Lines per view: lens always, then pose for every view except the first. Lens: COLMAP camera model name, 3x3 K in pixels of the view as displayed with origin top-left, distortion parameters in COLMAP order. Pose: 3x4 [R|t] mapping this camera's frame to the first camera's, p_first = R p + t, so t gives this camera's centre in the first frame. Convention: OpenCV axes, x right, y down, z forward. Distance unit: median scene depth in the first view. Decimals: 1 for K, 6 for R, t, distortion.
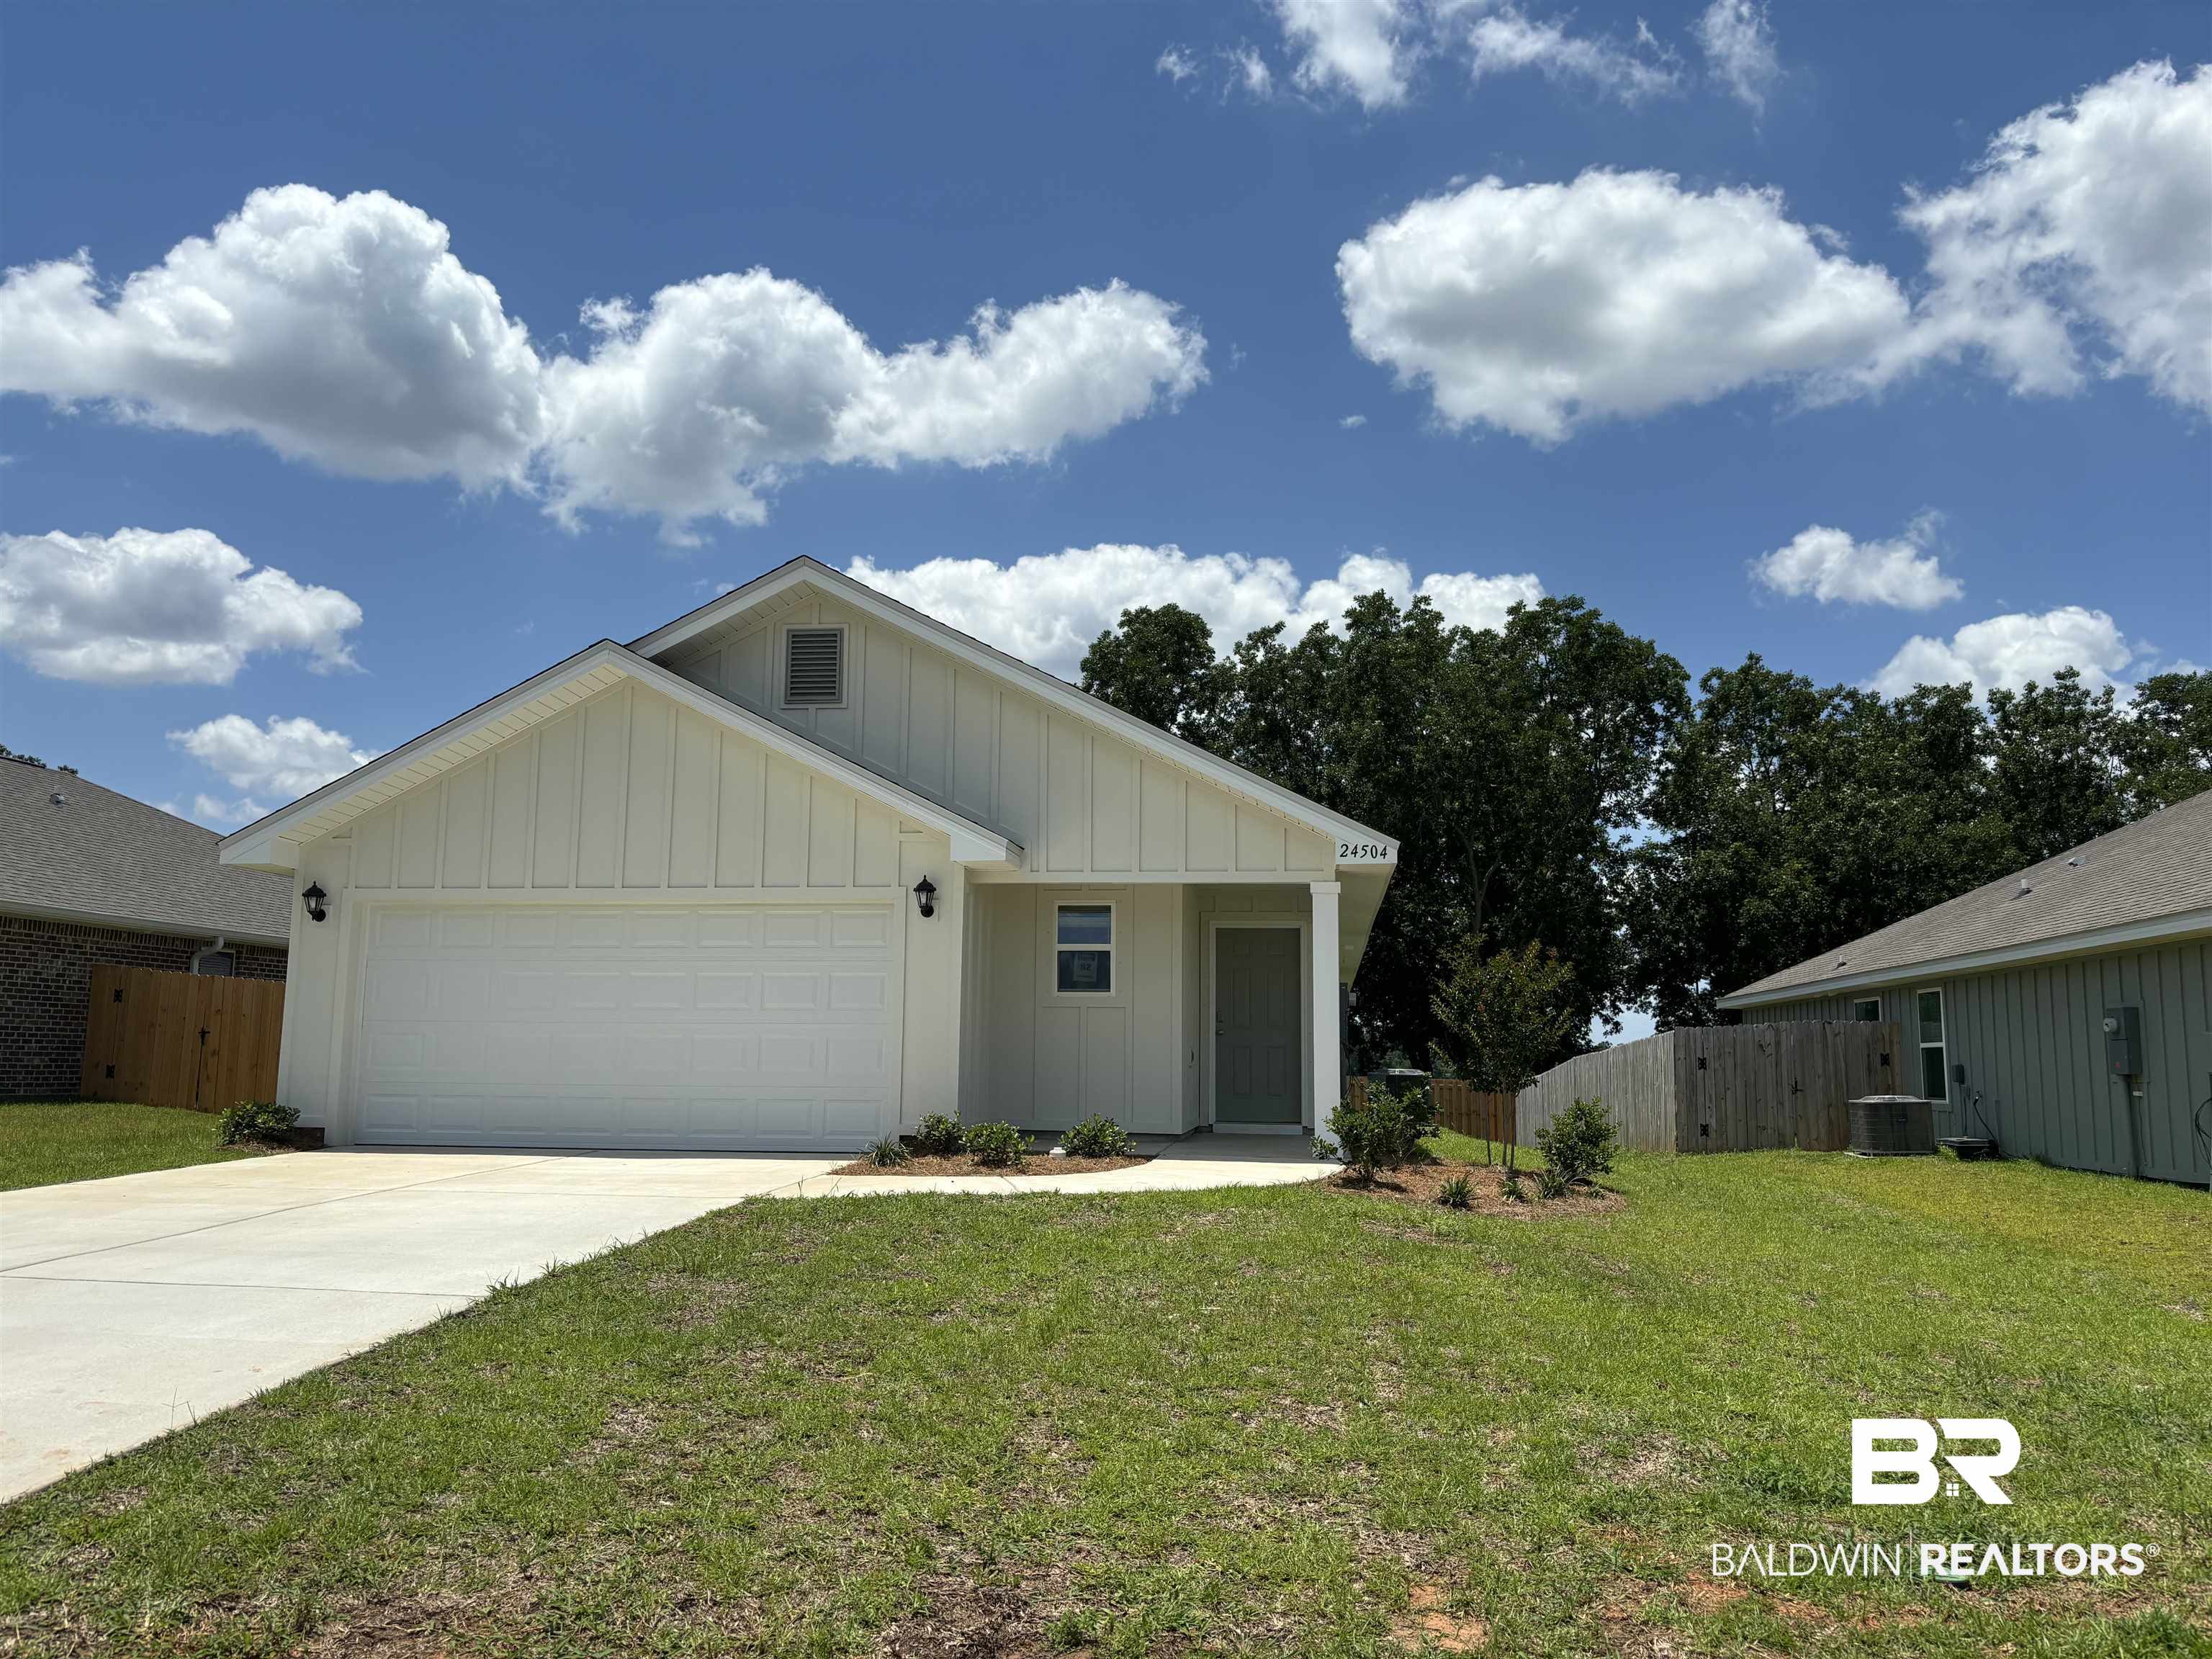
lens RADIAL K [[1680.2, 0, 1115.5], [0, 1680.2, 827.7], [0, 0, 1]] dist [0.014874, 0.001891]
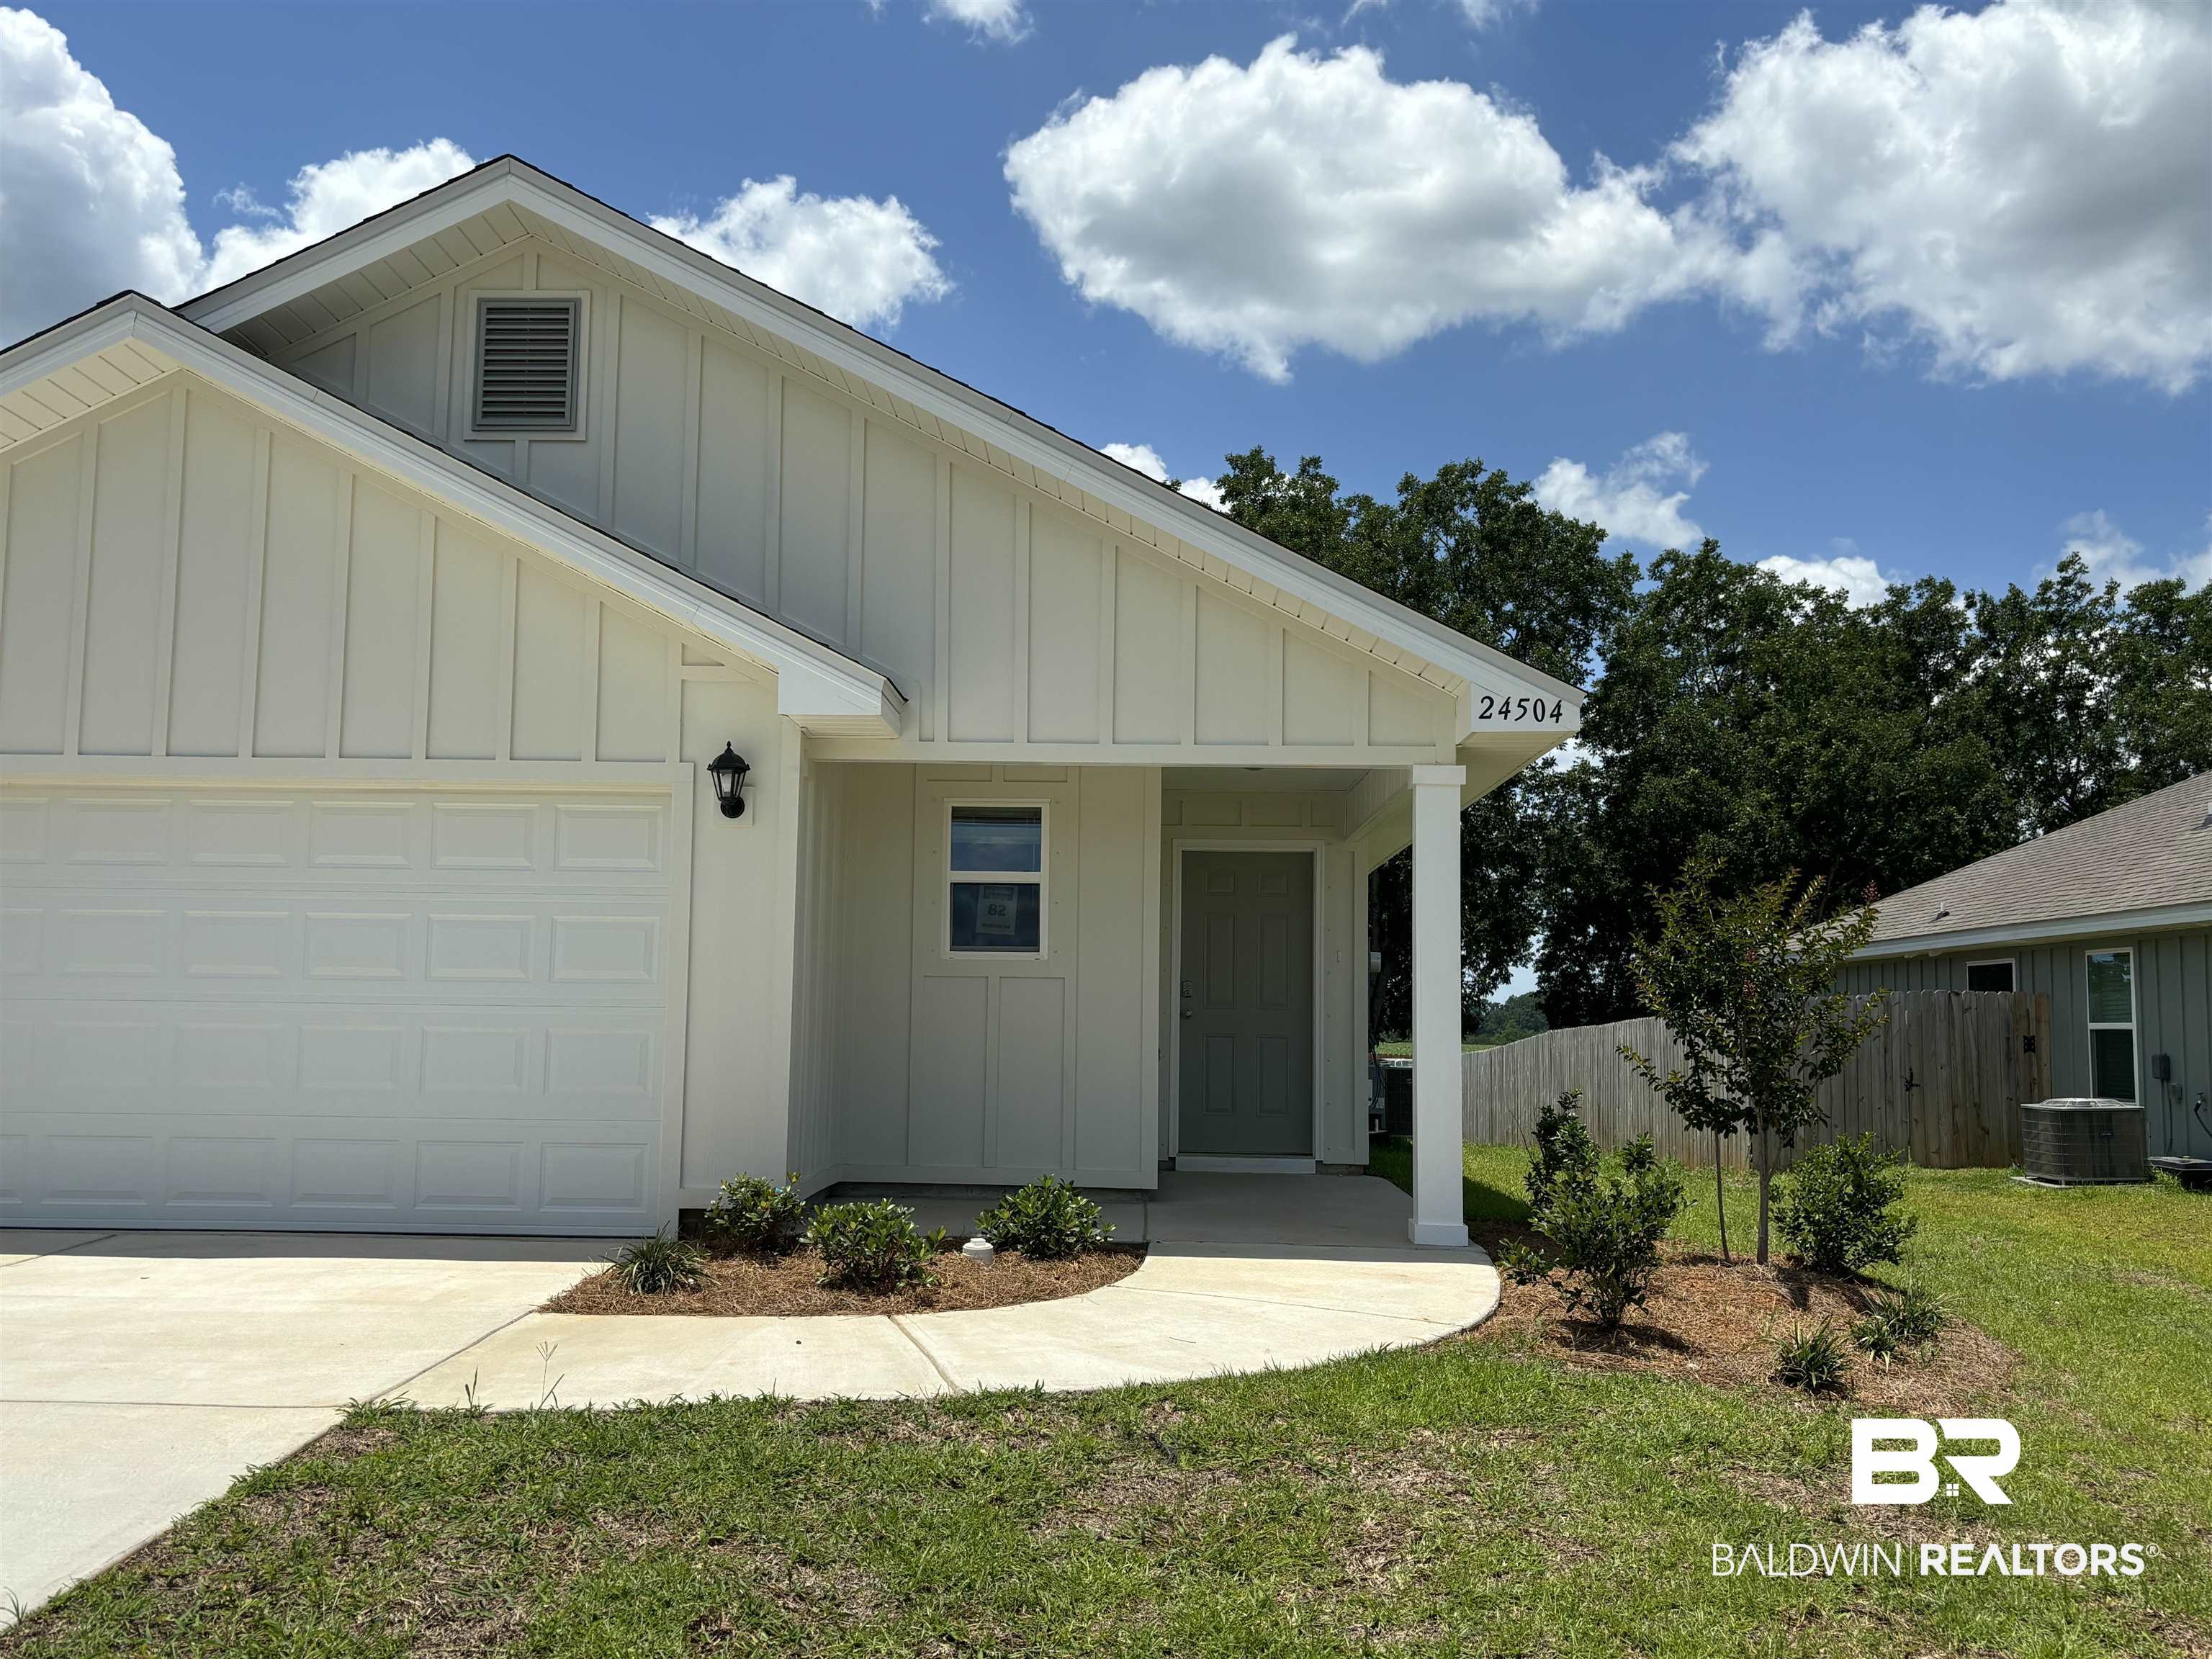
lens RADIAL K [[1911.7, 0, 1093.7], [0, 1911.7, 836.6], [0, 0, 1]] dist [0.017549, -0.033437]
pose [[0.994945, 0.012762, 0.099609, -0.051580], [-0.017139, 0.998919, 0.043205, 0.027821], [-0.098949, -0.044694, 0.994088, 0.330503]]
